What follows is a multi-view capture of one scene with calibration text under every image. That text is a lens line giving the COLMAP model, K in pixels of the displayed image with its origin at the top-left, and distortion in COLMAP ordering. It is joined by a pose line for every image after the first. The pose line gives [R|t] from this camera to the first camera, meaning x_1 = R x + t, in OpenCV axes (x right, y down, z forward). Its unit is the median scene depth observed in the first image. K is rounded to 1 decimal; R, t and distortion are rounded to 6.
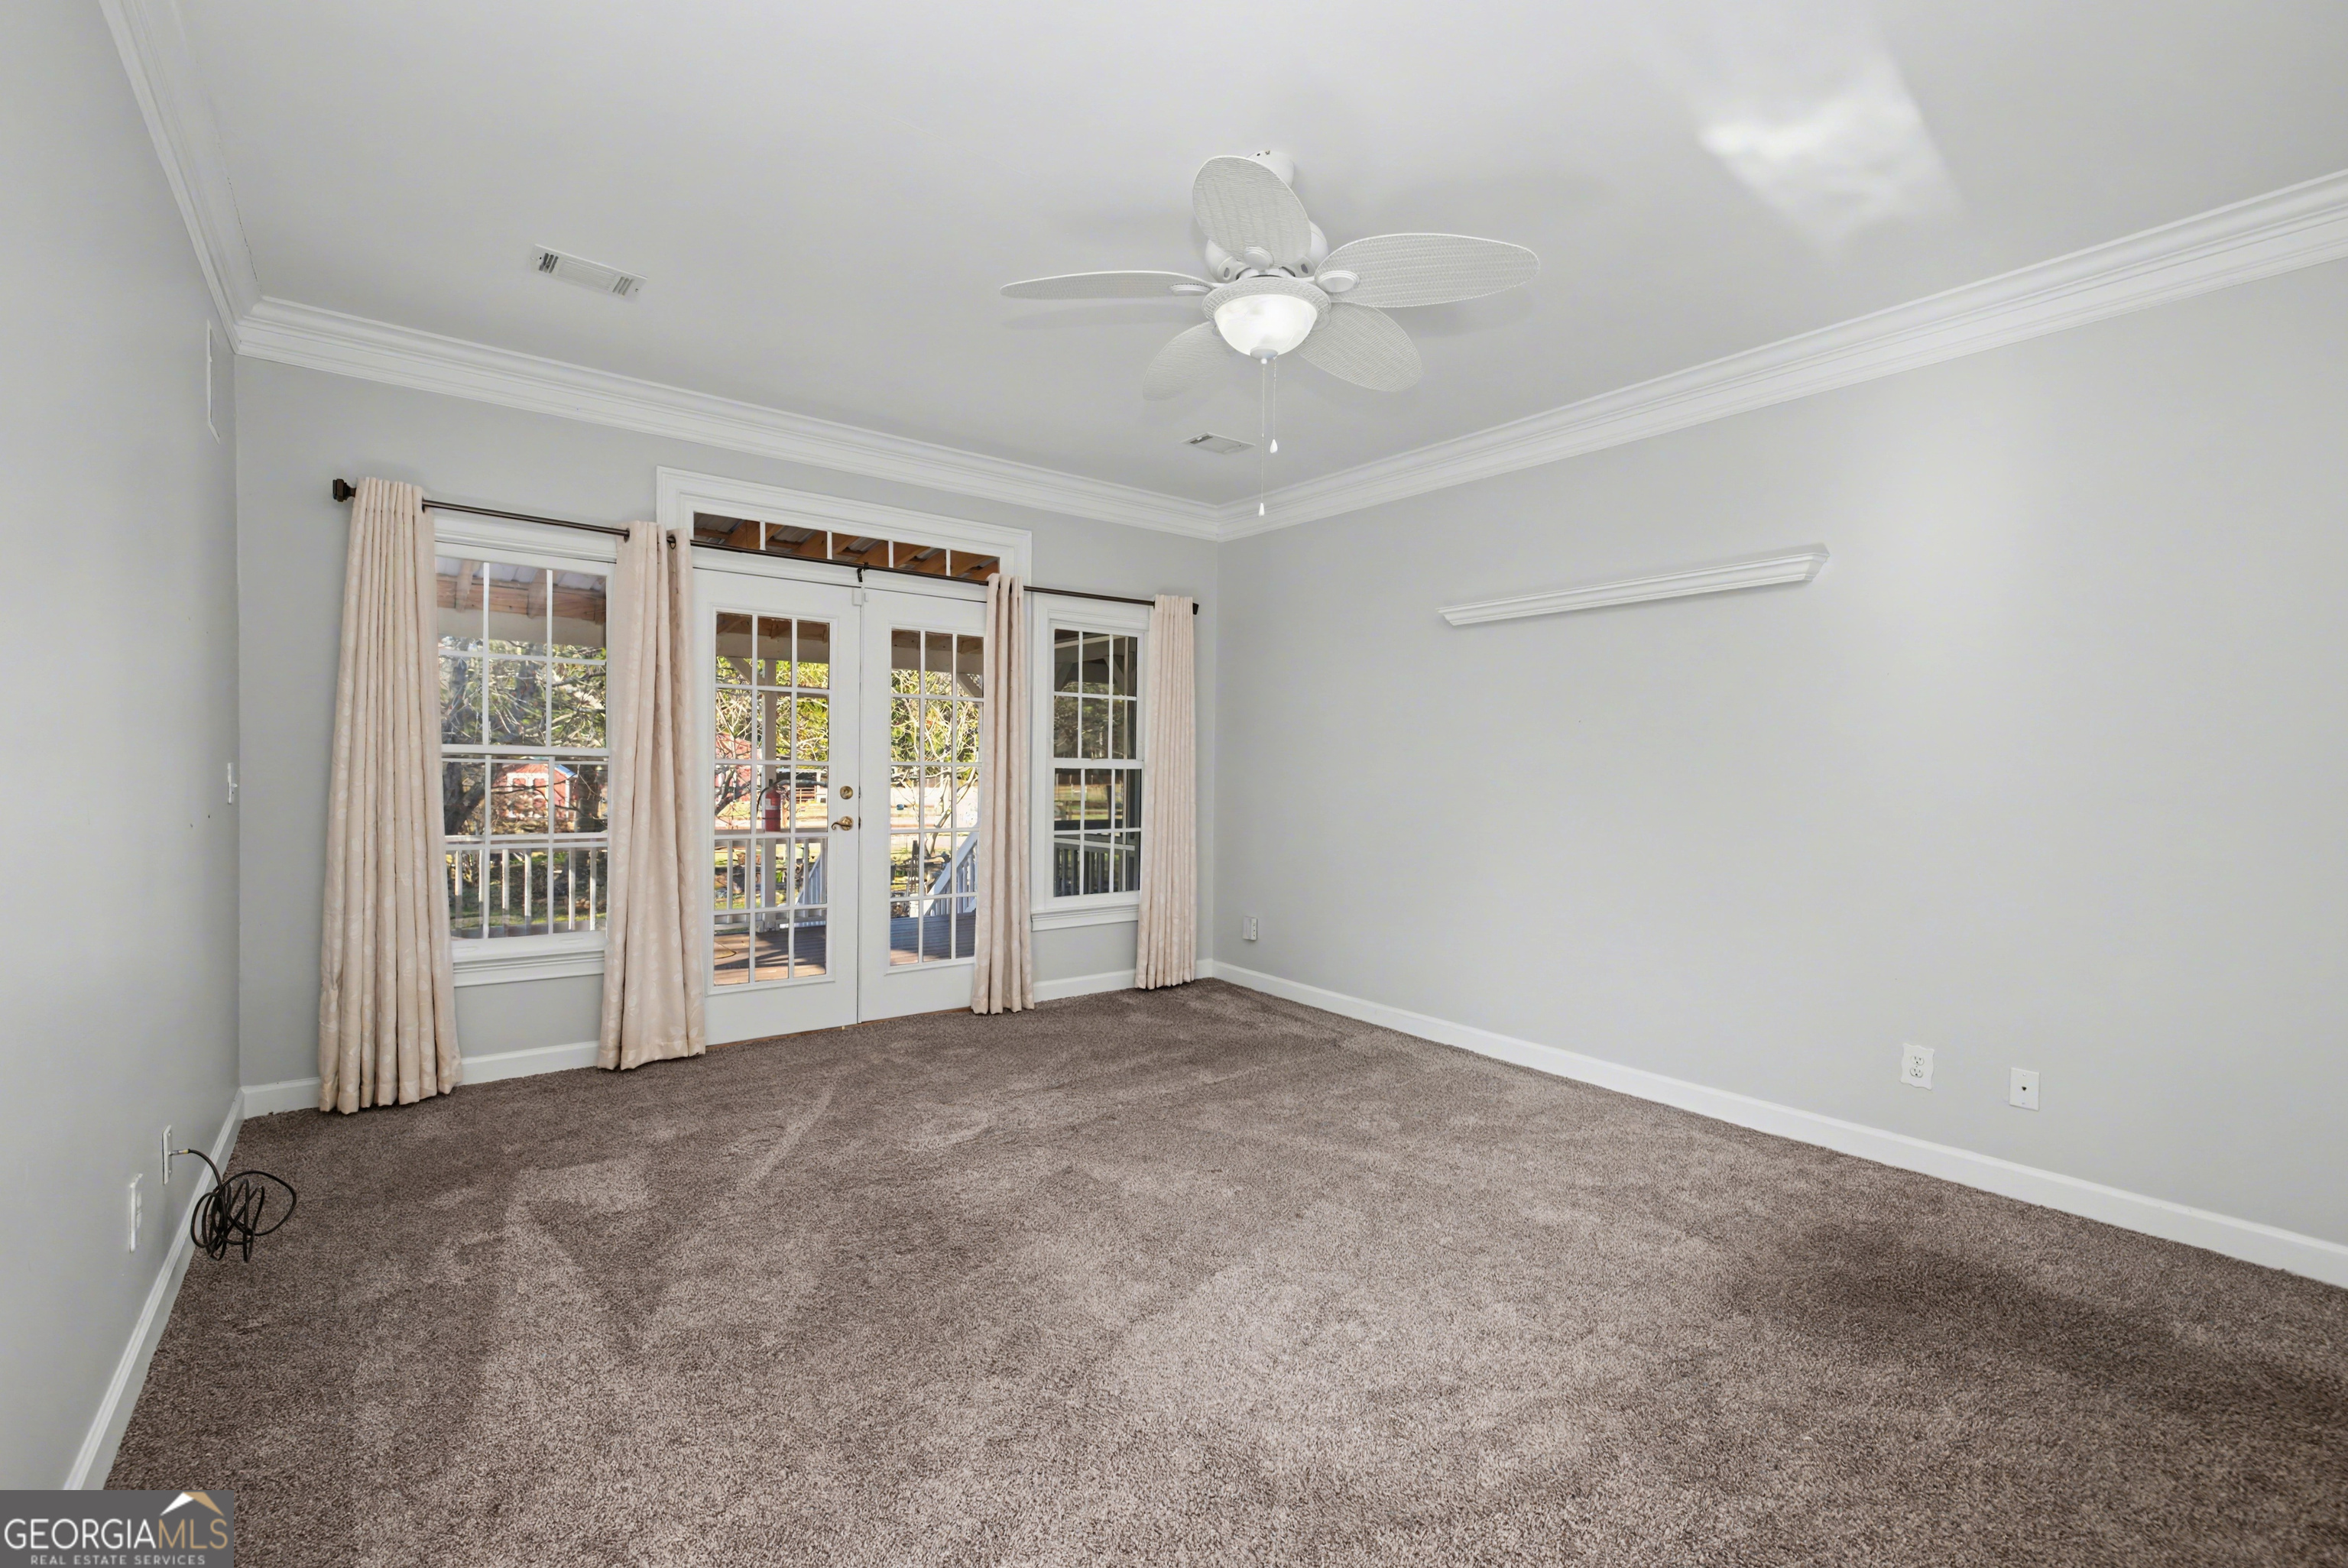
lens RADIAL K [[1023.4, 0, 1174.0], [0, 1023.4, 784.0], [0, 0, 1]] dist [-0.000583, -0.000111]
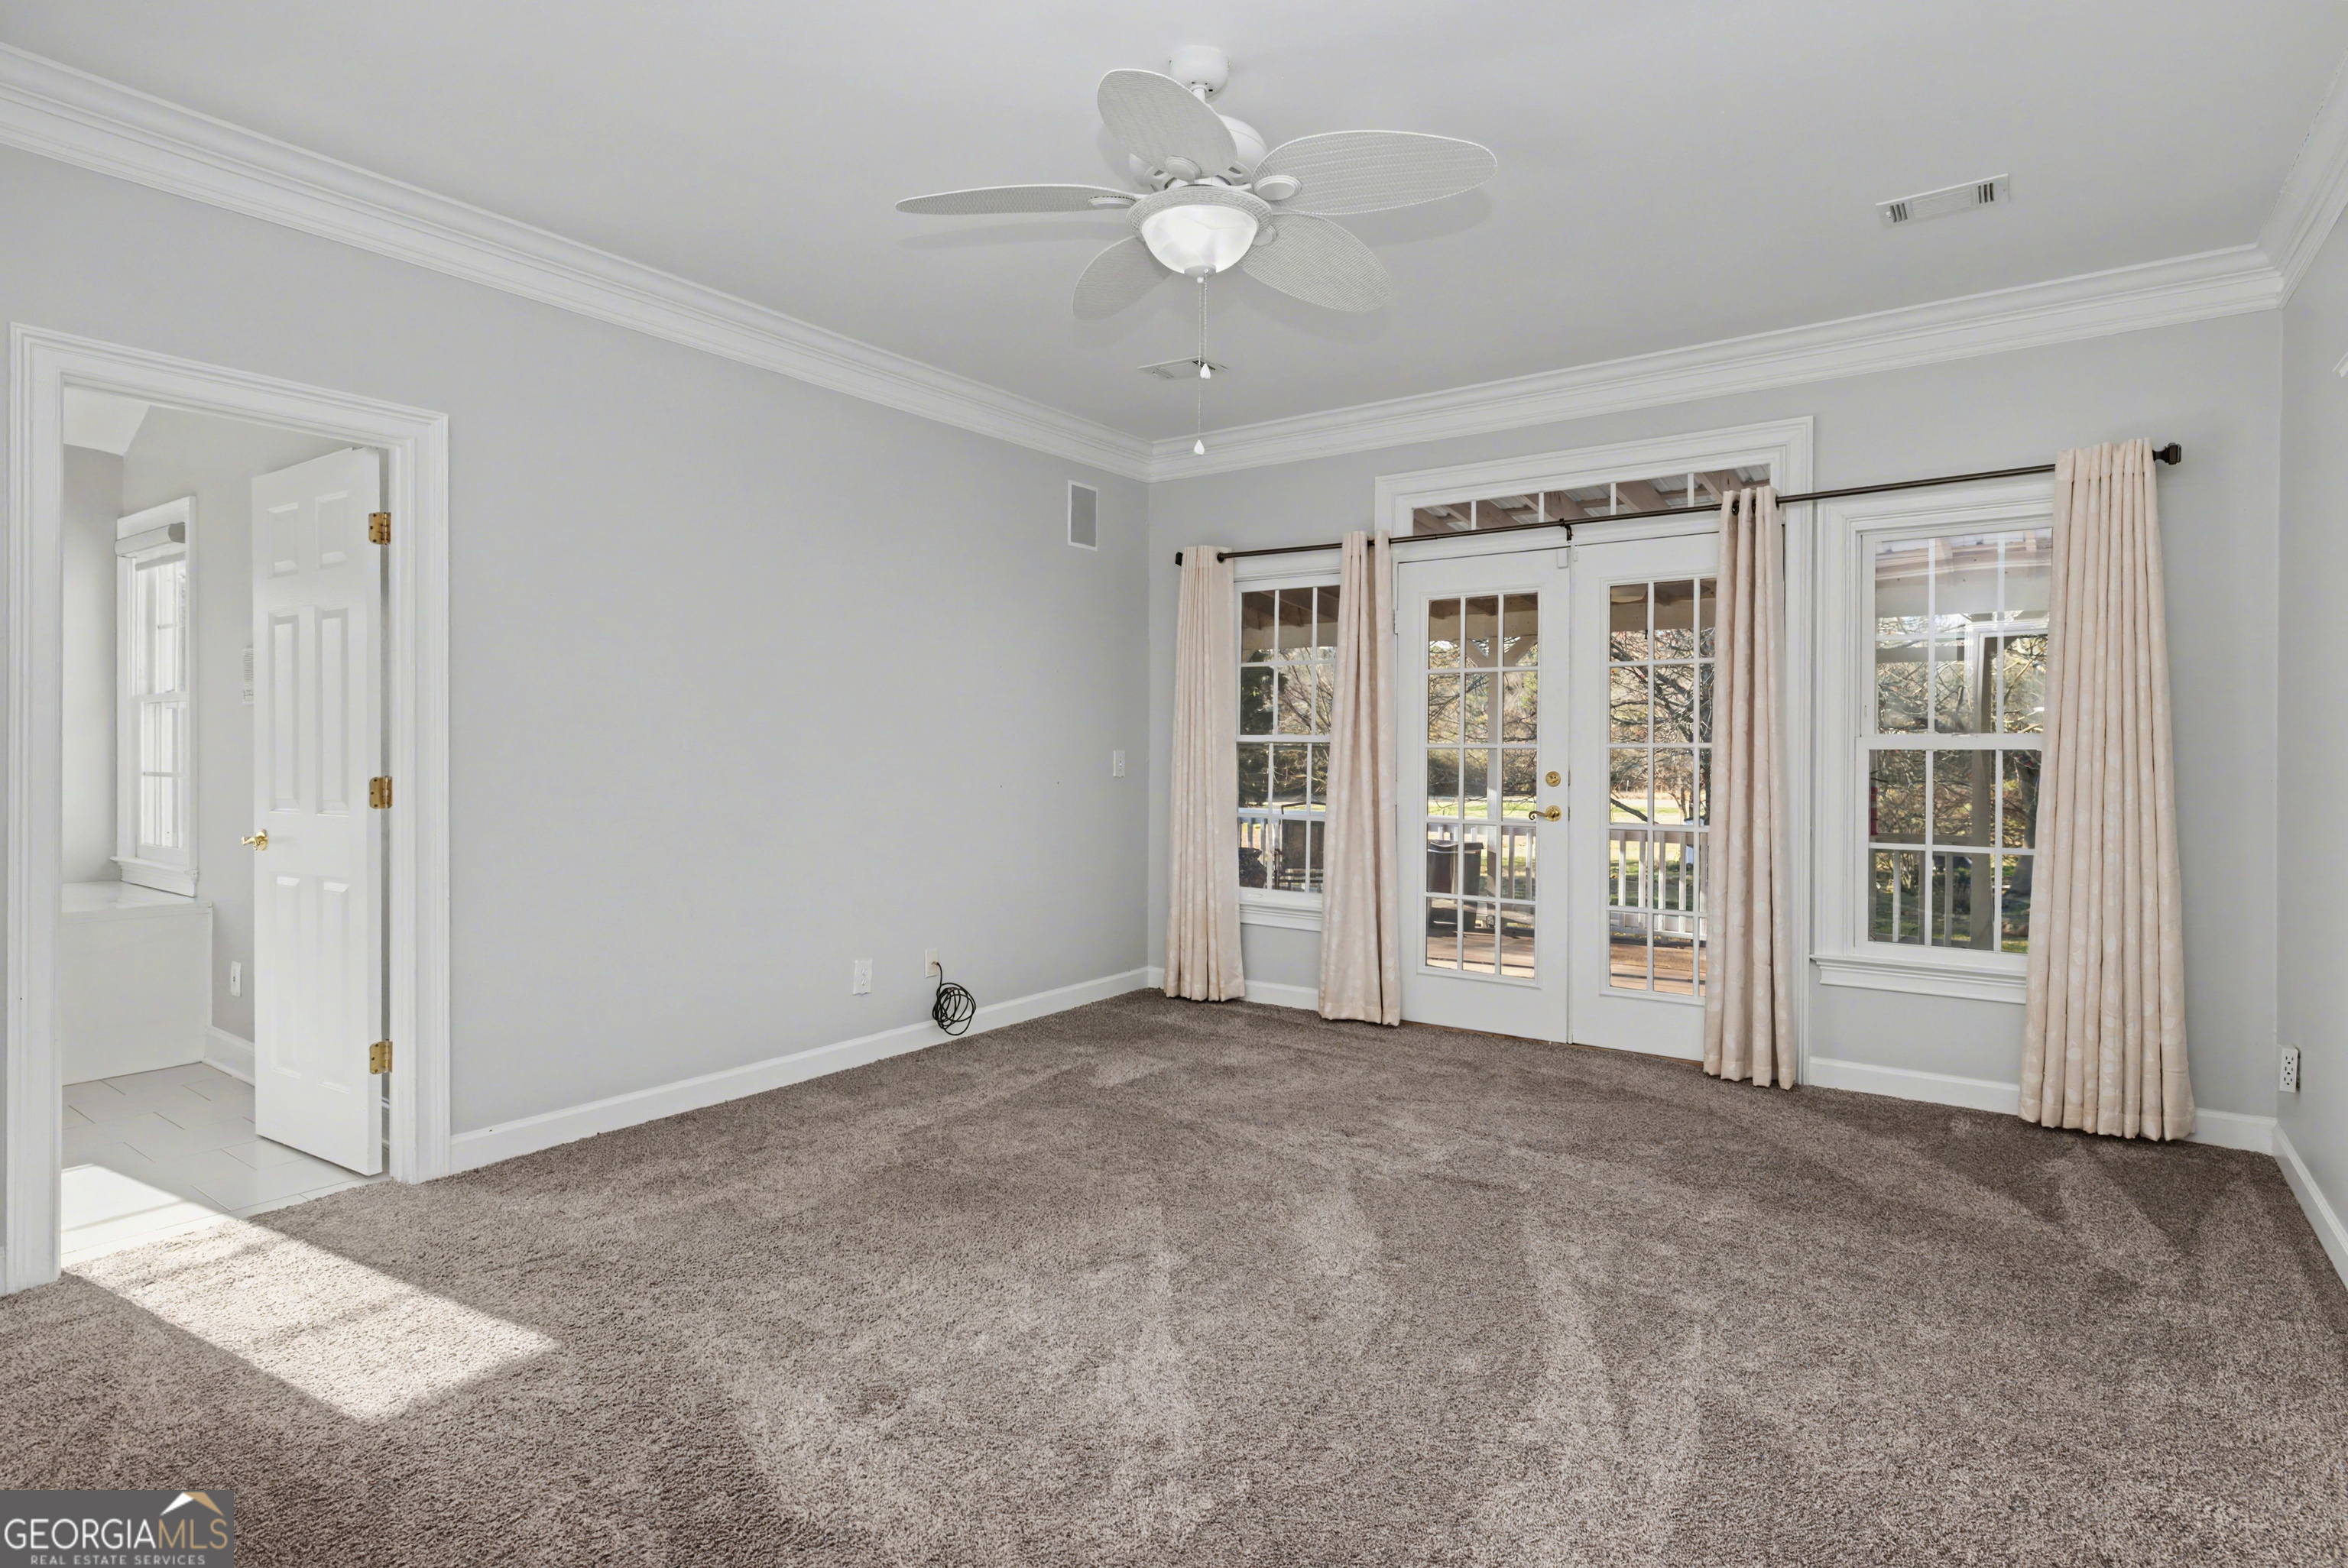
lens RADIAL K [[1188.1, 0, 1182.8], [0, 1188.1, 742.0], [0, 0, 1]] dist [0.002033, 0.000536]
pose [[0.299667, -0.023418, -0.953756, 0.595880], [-0.018416, 0.999370, -0.030325, 0.014429], [0.953866, 0.026652, 0.299047, 0.398084]]
